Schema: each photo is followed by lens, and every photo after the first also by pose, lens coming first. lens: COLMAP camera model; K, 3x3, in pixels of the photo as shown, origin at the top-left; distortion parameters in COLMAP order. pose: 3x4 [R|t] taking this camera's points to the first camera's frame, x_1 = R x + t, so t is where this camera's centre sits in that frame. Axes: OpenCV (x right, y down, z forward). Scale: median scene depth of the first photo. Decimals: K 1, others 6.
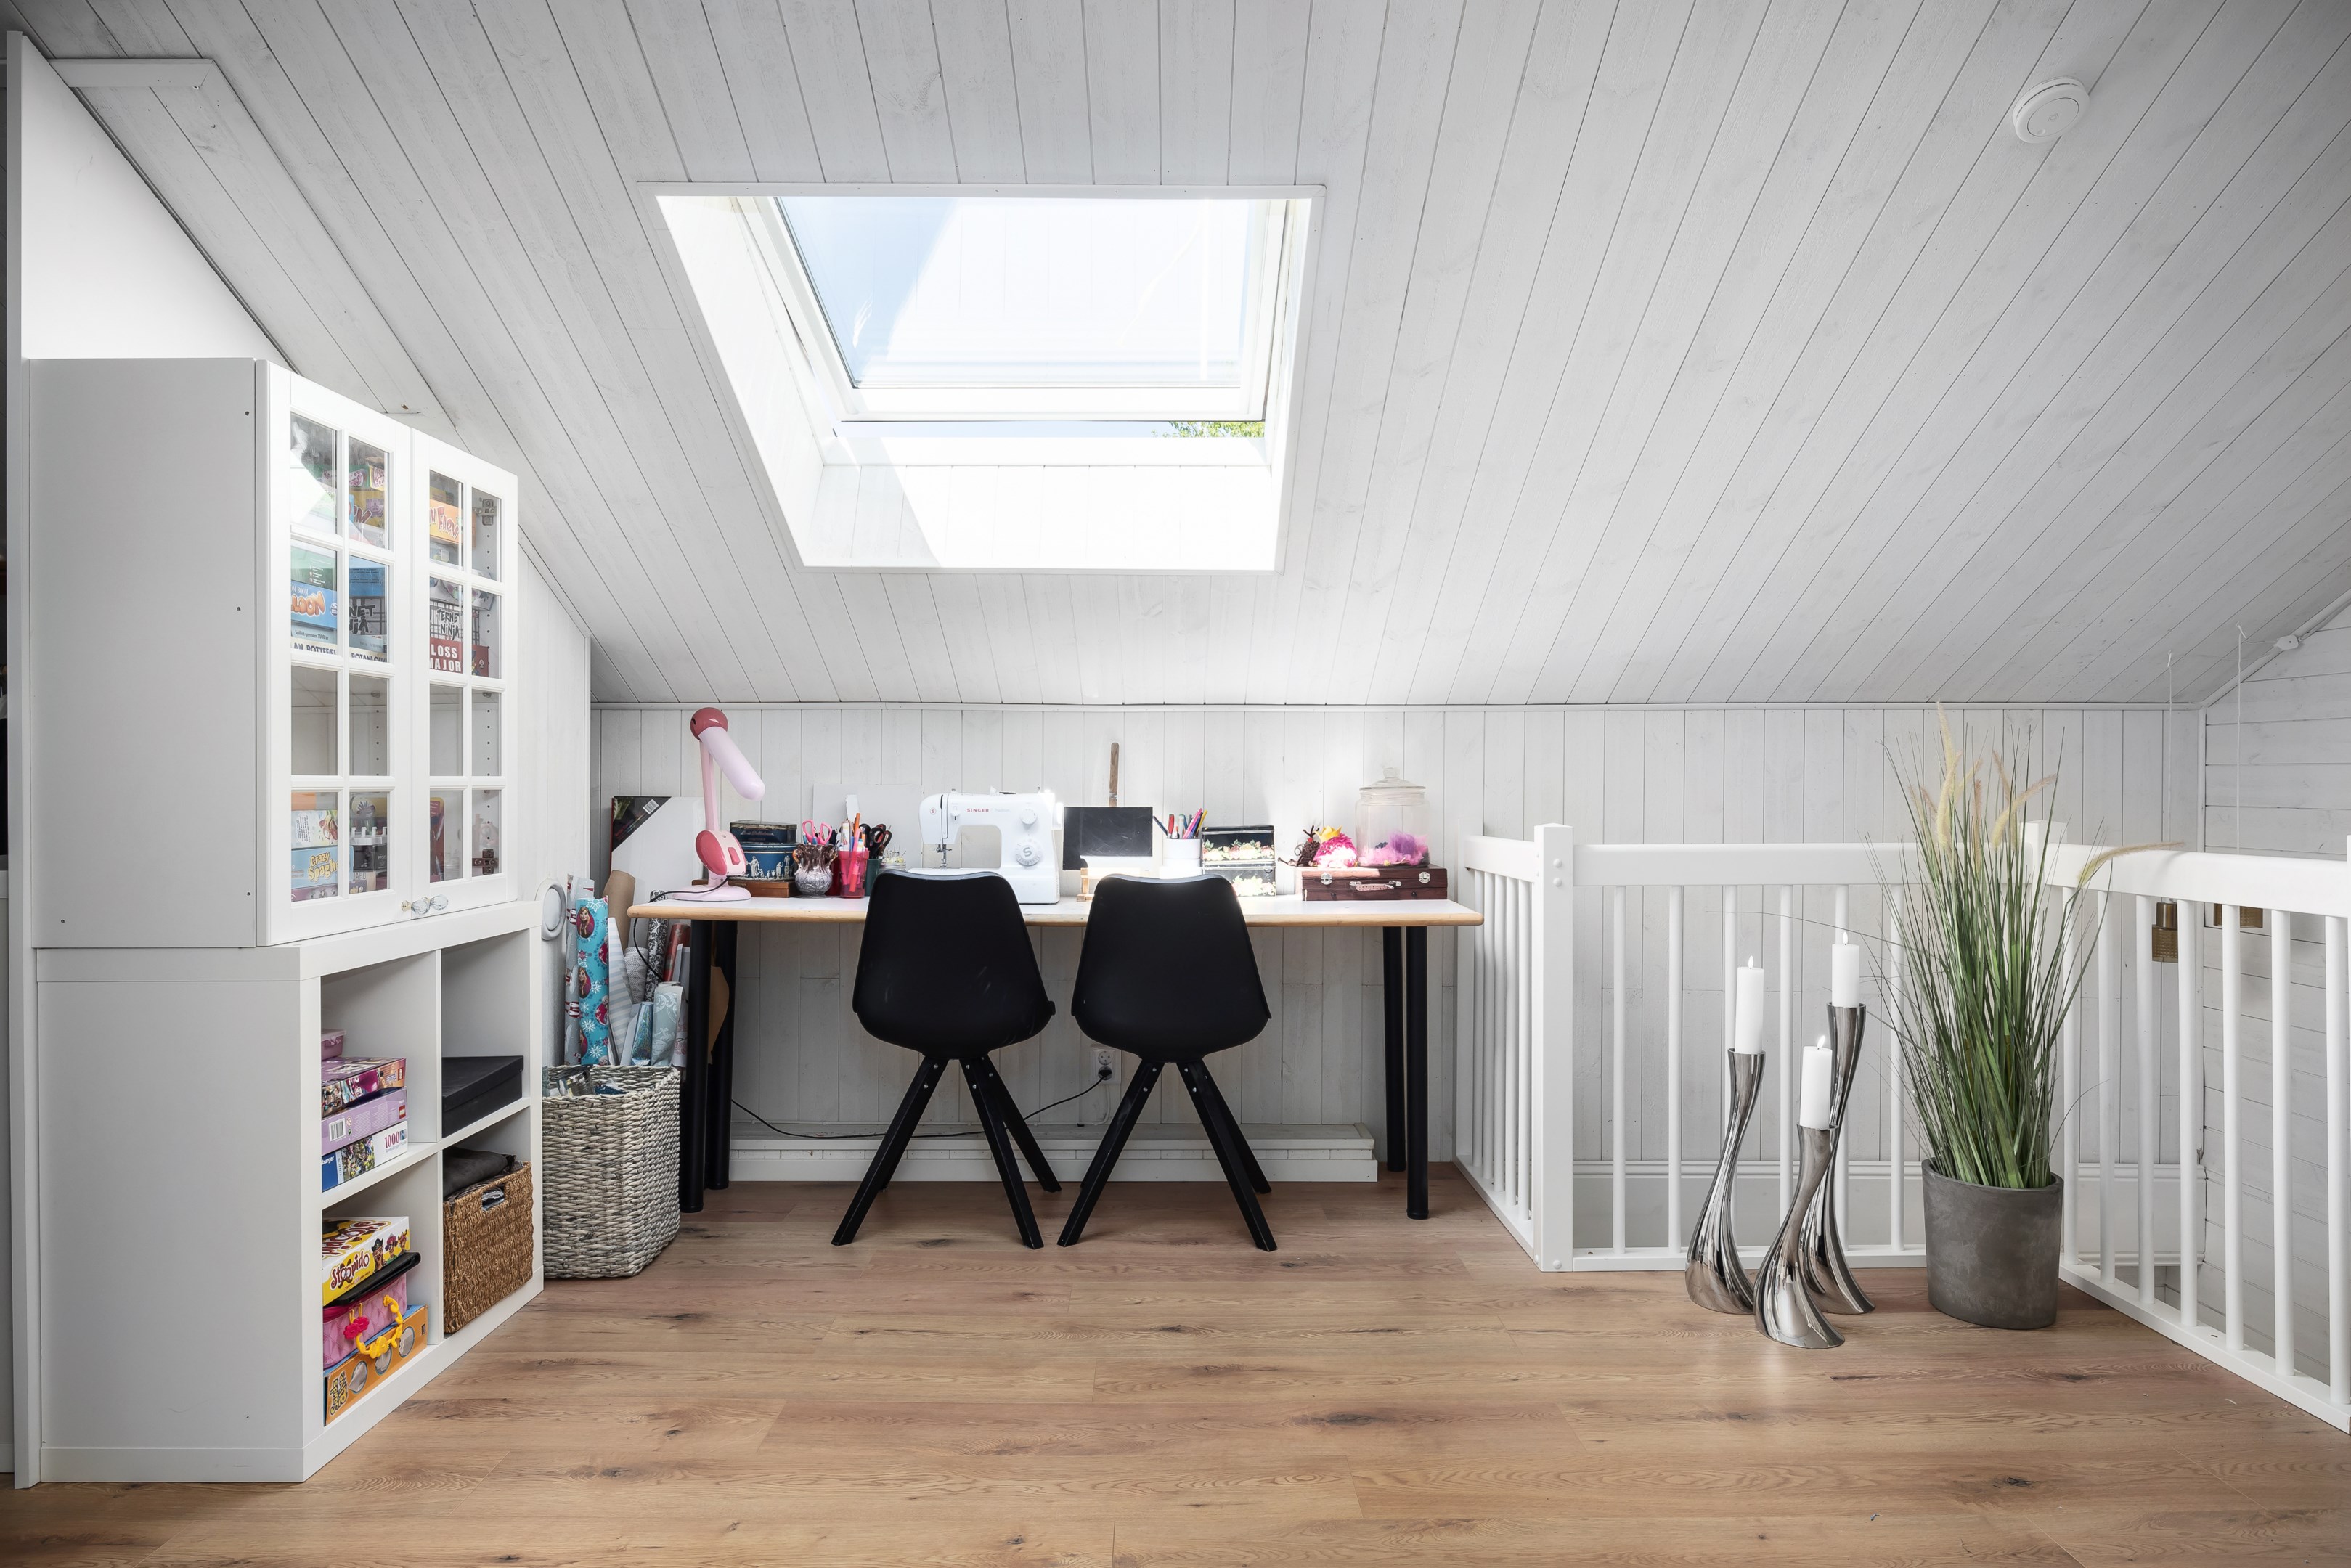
lens RADIAL K [[1428.5, 0, 1175.9], [0, 1428.5, 788.6], [0, 0, 1]] dist [-0.007001, -0.001842]
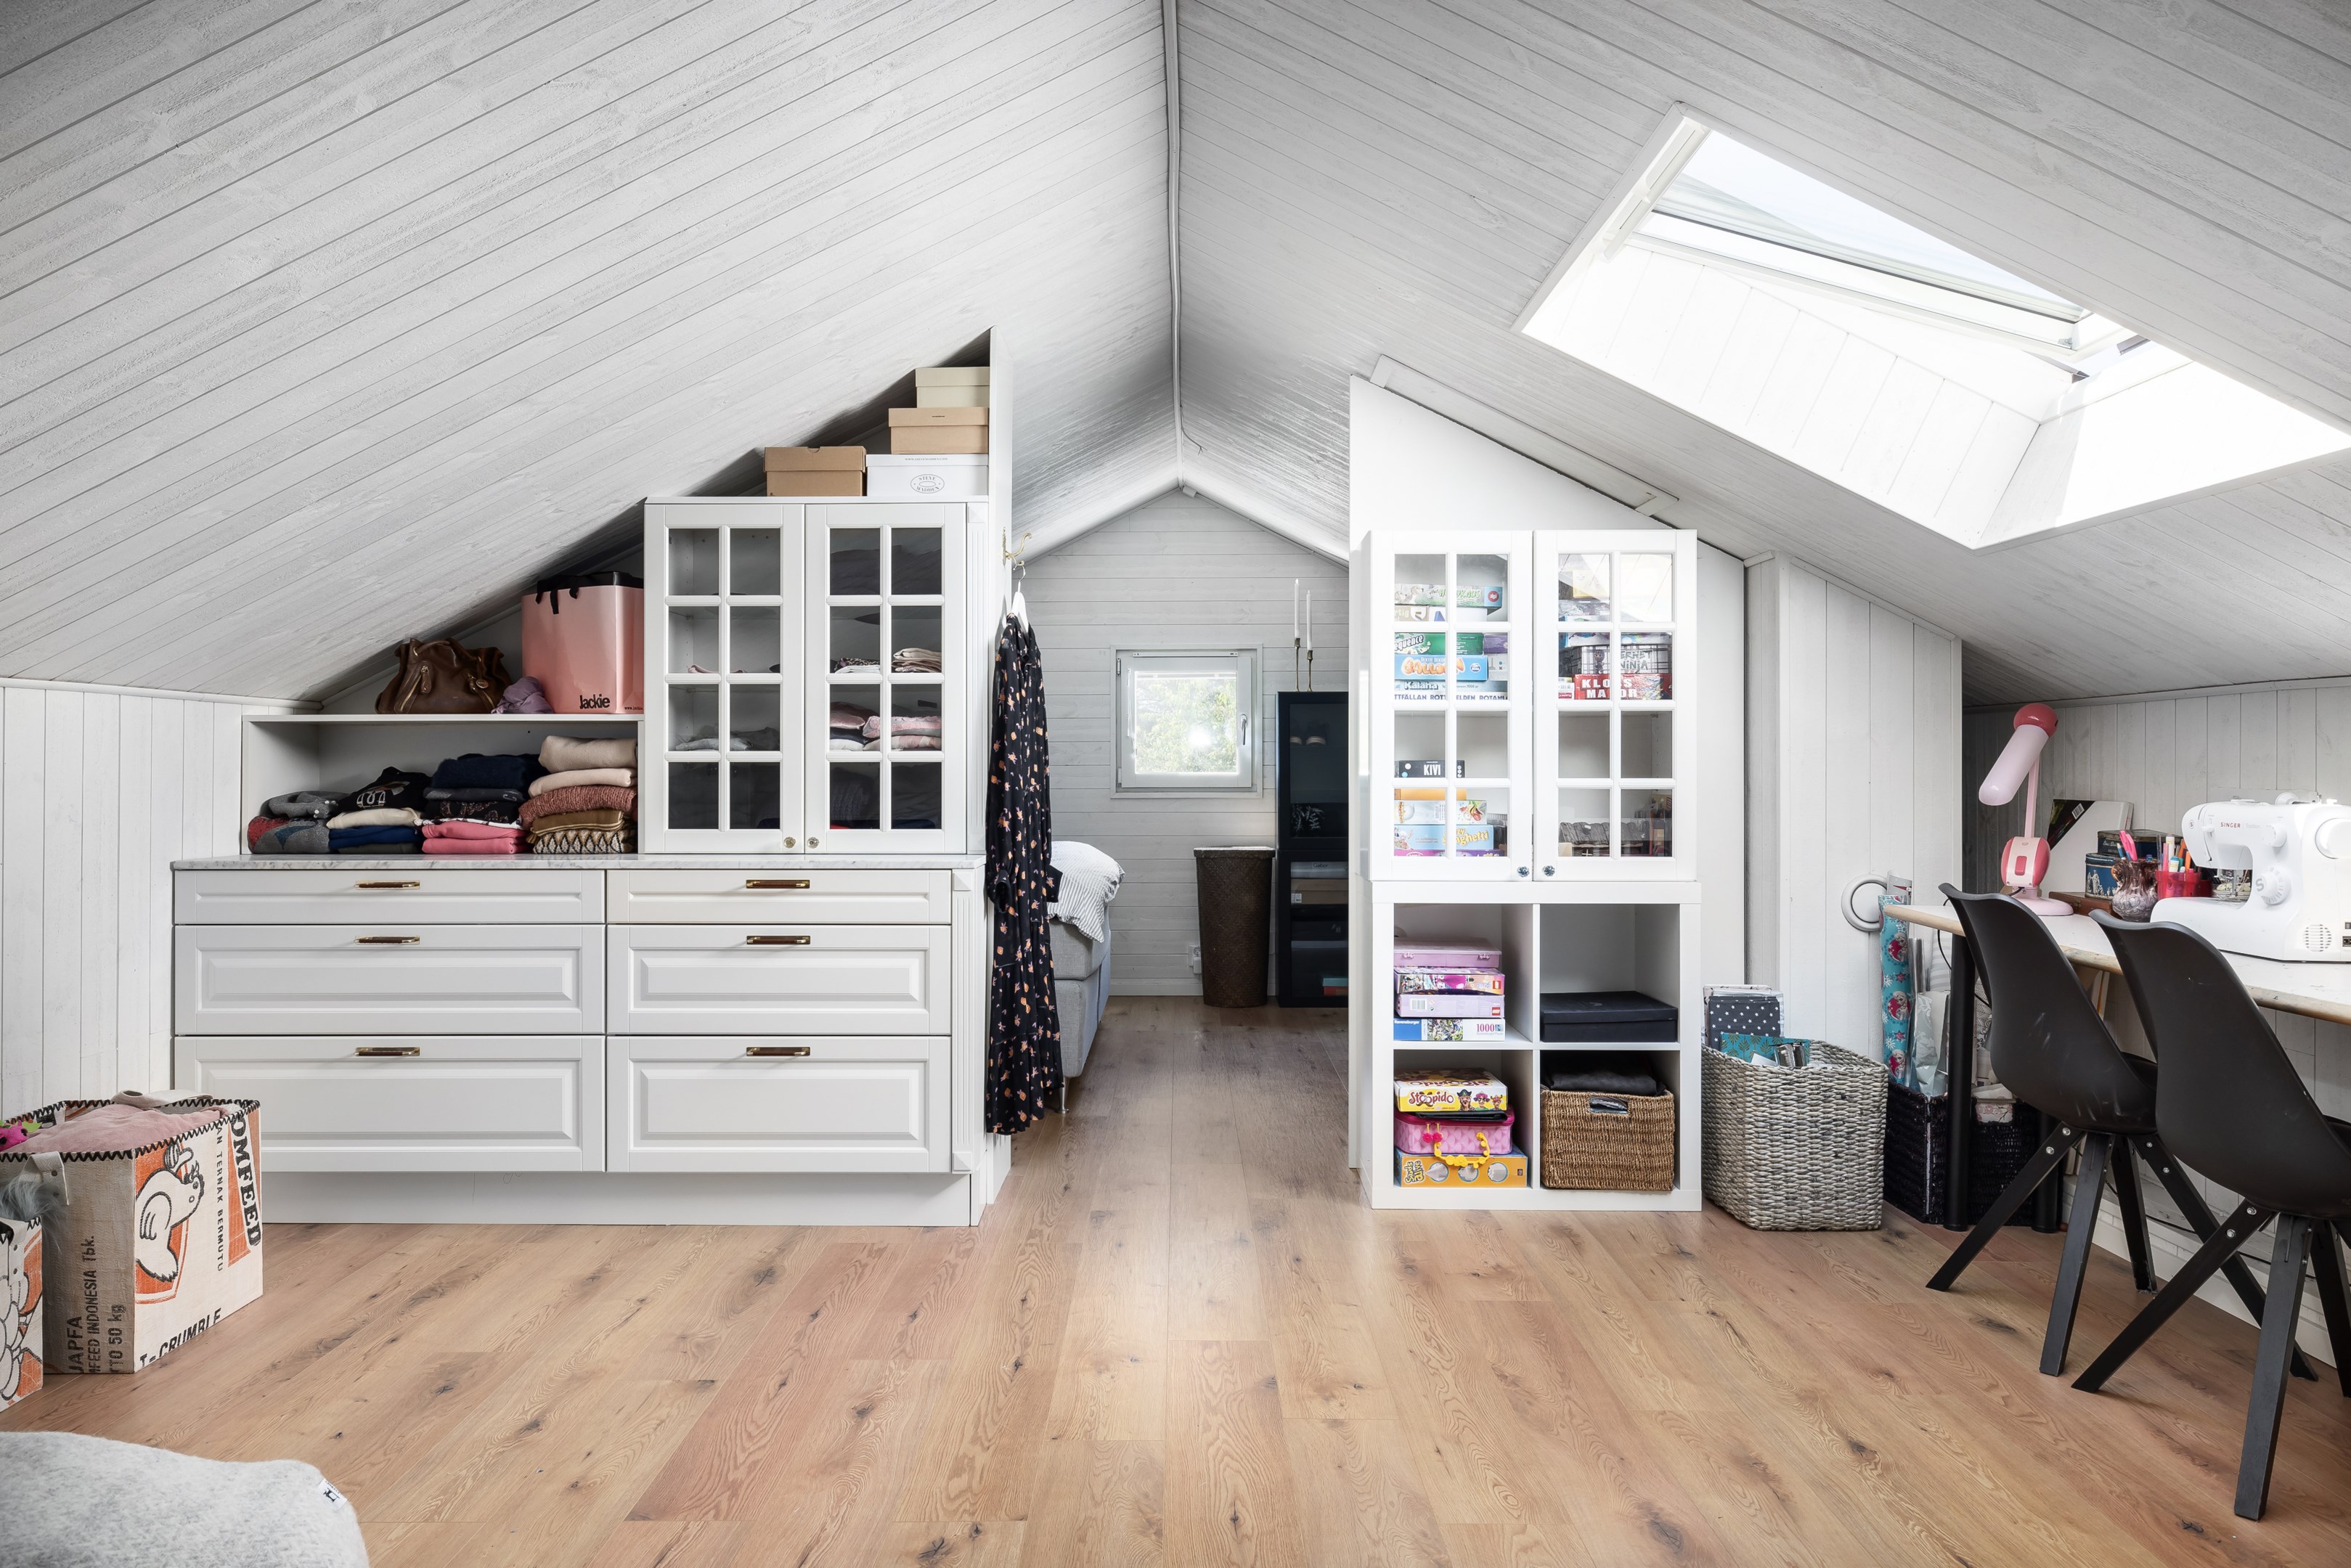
lens RADIAL K [[1560.7, 0, 1175.6], [0, 1560.7, 768.6], [0, 0, 1]] dist [0.007667, 0.003614]
pose [[-0.016163, -0.003067, -0.999865, 1.072270], [-0.007809, 0.999965, -0.002941, -0.012290], [0.999839, 0.007760, -0.016186, 0.718195]]
